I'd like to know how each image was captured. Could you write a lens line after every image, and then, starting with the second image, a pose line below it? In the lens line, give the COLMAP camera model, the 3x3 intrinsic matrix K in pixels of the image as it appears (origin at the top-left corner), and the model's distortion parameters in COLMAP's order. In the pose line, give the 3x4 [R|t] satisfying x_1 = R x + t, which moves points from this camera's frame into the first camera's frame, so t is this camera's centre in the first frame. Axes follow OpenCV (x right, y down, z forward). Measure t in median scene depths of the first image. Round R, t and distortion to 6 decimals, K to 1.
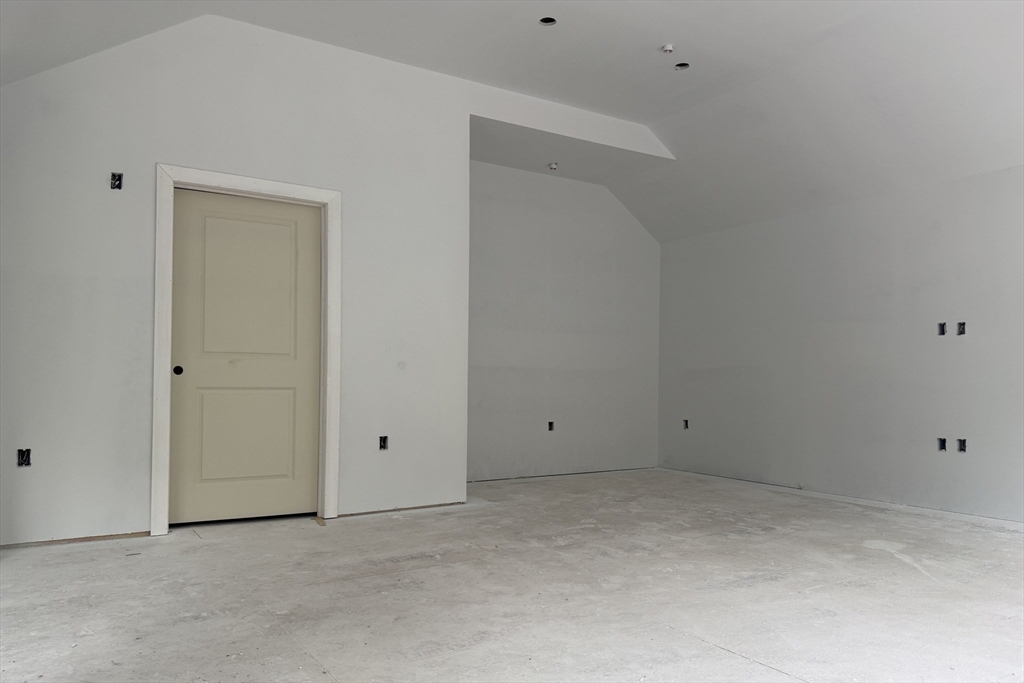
lens RADIAL K [[727.2, 0, 516.7], [0, 727.2, 384.2], [0, 0, 1]] dist [0.007108, -0.002245]
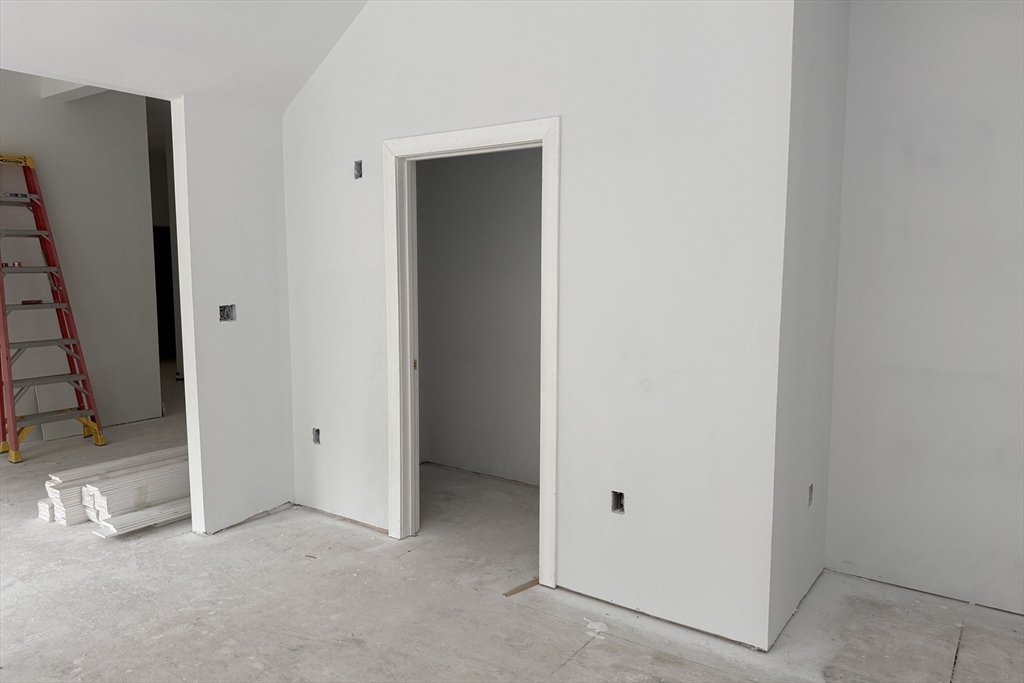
lens RADIAL K [[728.6, 0, 512.0], [0, 728.6, 341.5], [0, 0, 1]] dist [-0.002822, -0.005944]
pose [[0.358883, 0.095635, -0.928470, 0.497981], [0.001758, 0.994666, 0.103133, -0.171611], [0.933381, -0.038645, 0.356801, 0.948253]]
